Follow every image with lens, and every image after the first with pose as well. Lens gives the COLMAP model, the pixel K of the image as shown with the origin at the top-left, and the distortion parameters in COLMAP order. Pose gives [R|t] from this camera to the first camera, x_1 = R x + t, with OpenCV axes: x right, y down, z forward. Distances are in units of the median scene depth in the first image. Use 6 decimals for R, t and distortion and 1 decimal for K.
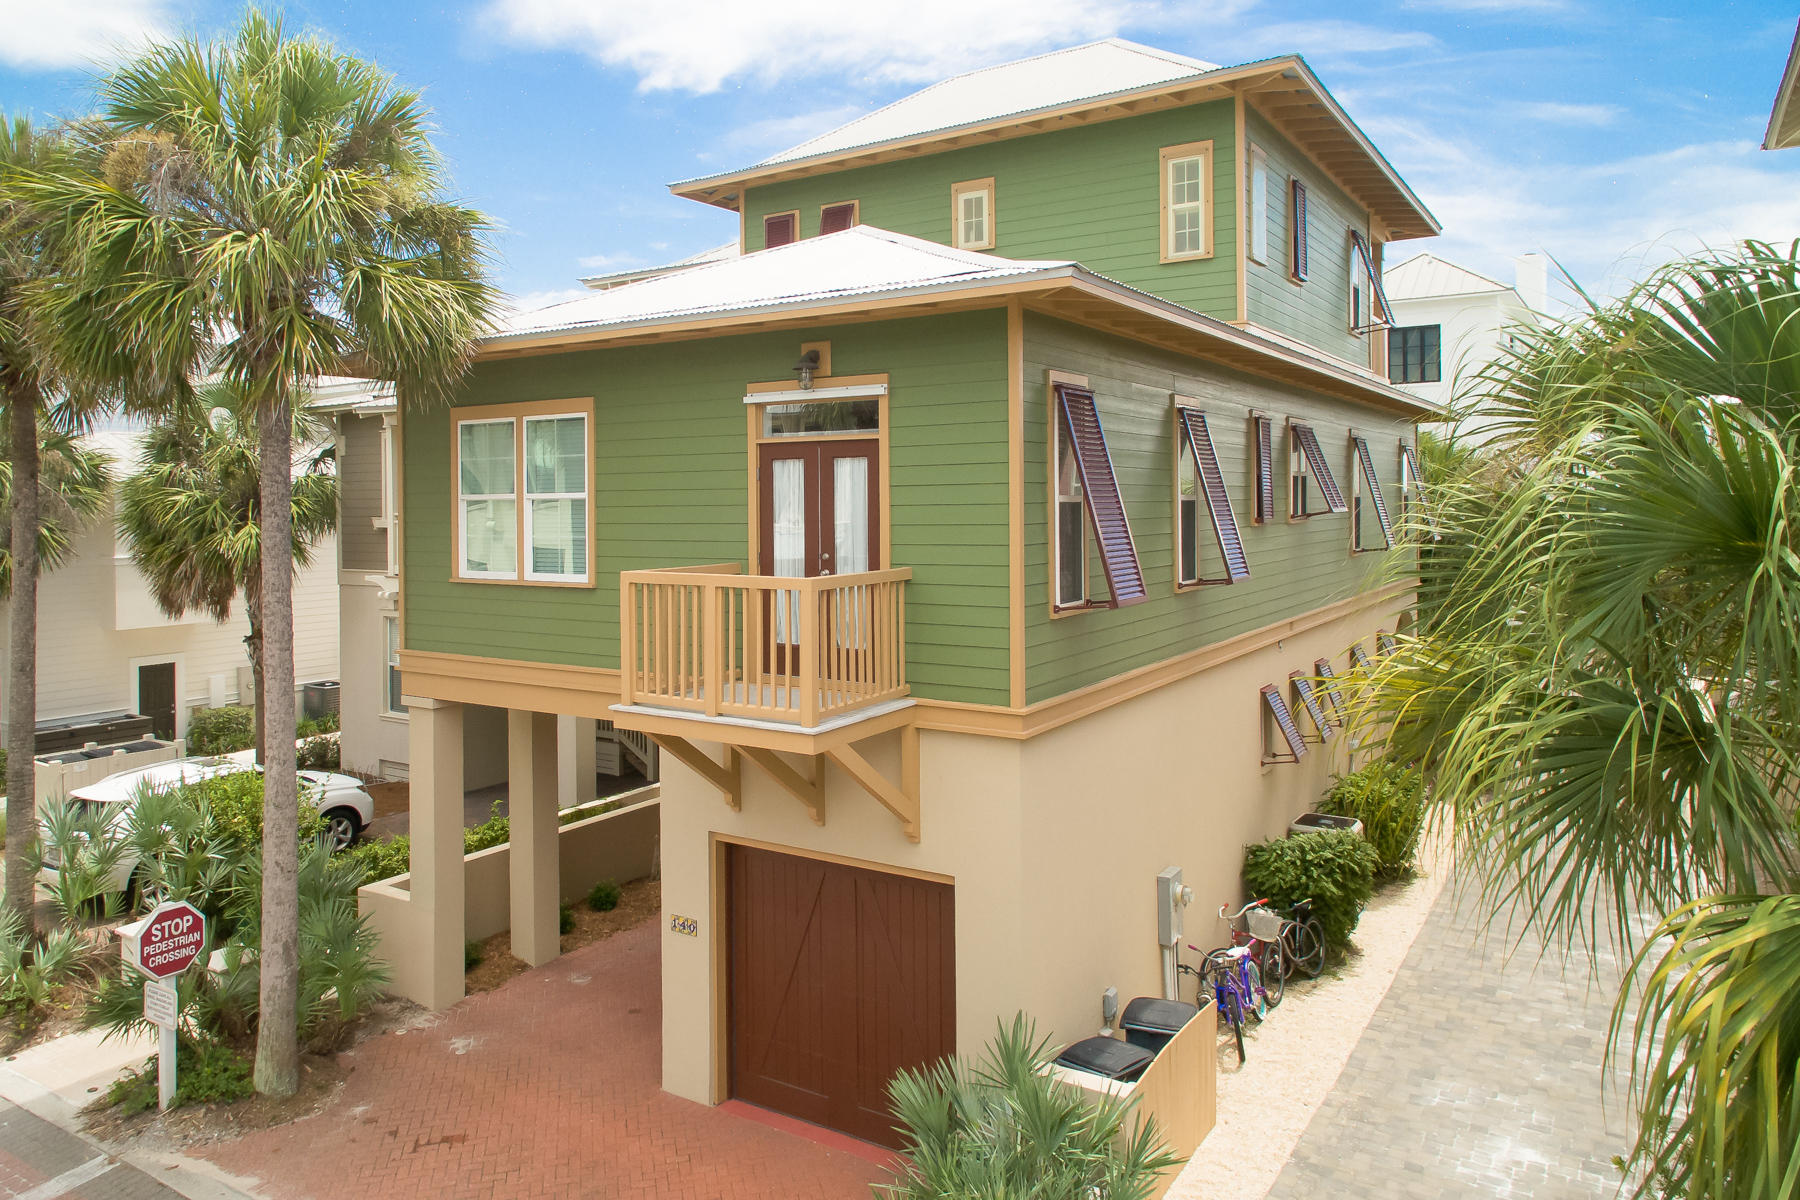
lens RADIAL K [[1179.8, 0, 803.5], [0, 1179.8, 525.1], [0, 0, 1]] dist [0.004774, 0.002245]
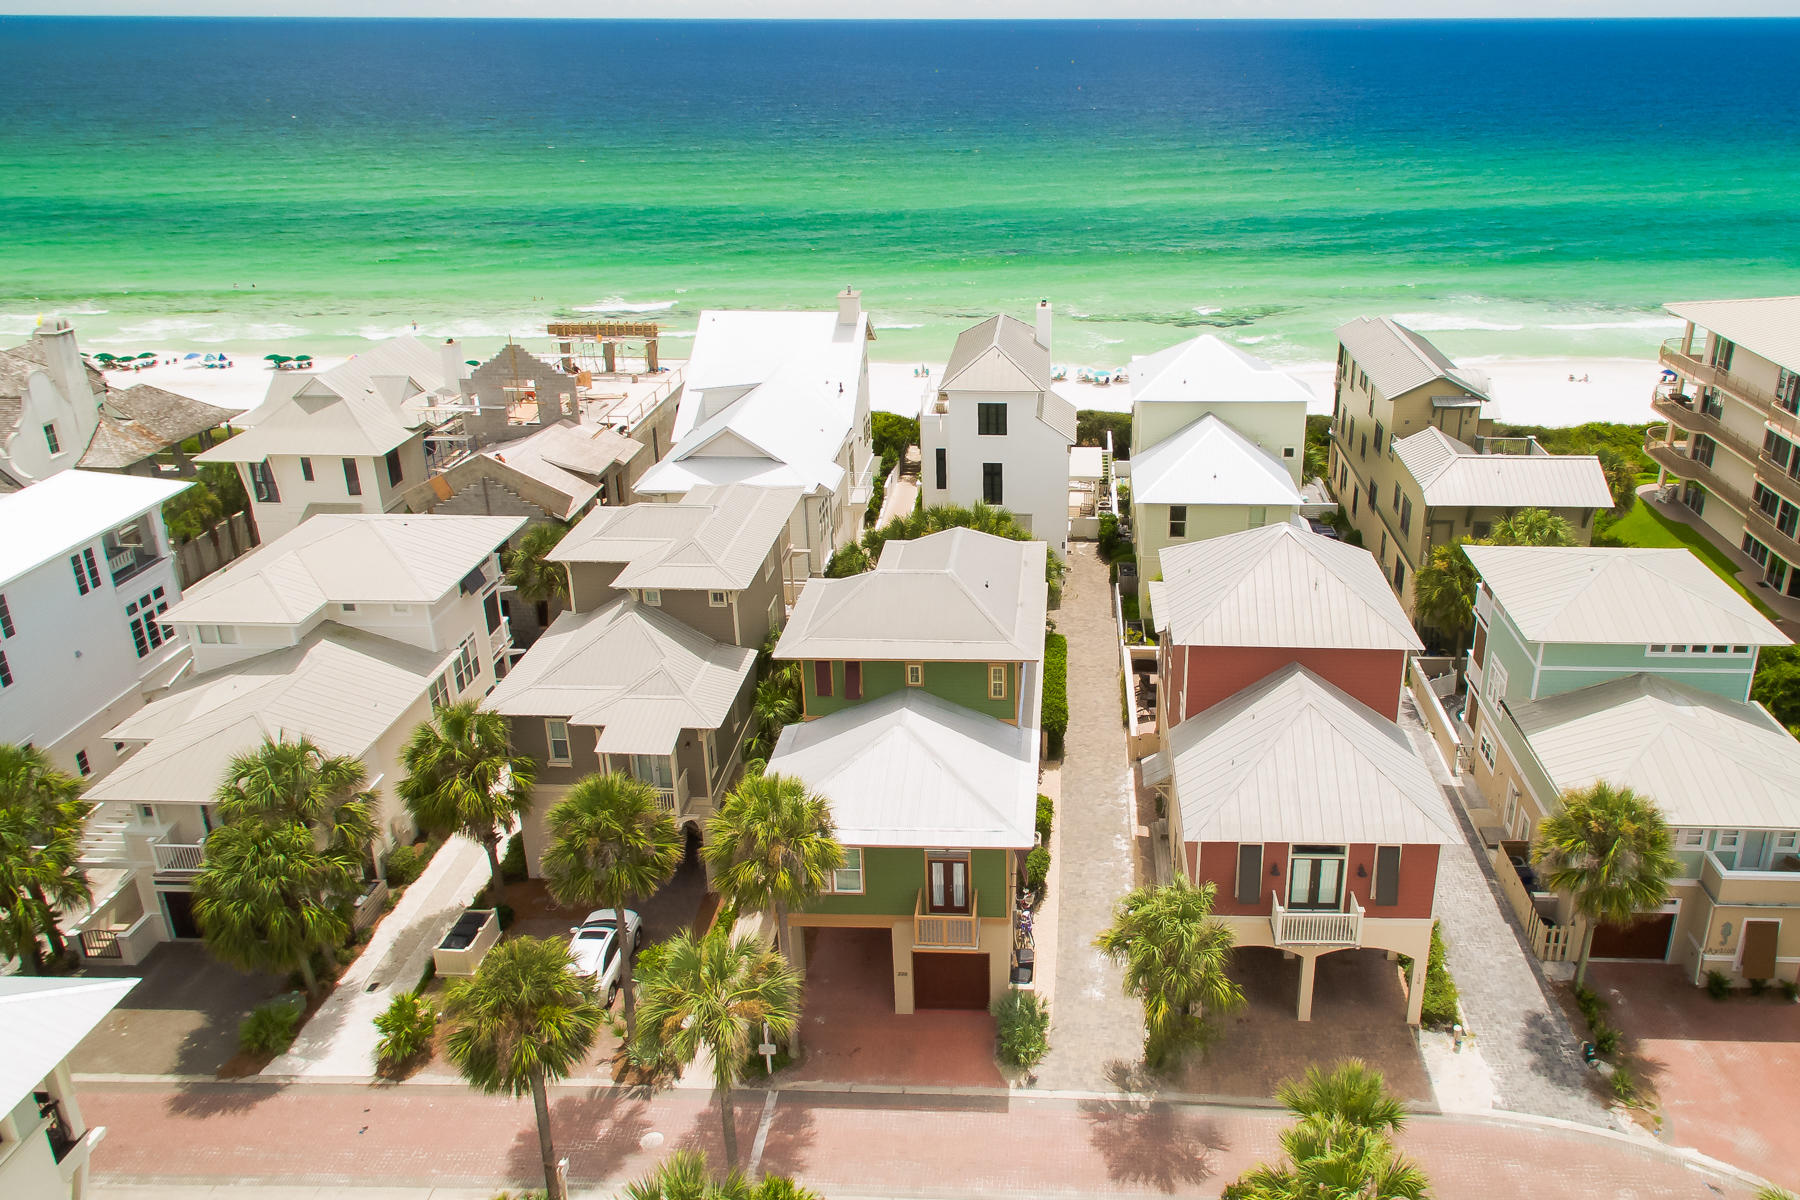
lens RADIAL K [[1349.4, 0, 902.0], [0, 1349.4, 554.4], [0, 0, 1]] dist [0.008646, 0.000129]
pose [[0.871578, -0.212043, 0.442029, -1.584814], [0.033660, 0.925381, 0.377540, -2.280409], [-0.489101, -0.314176, 0.813679, -1.820149]]
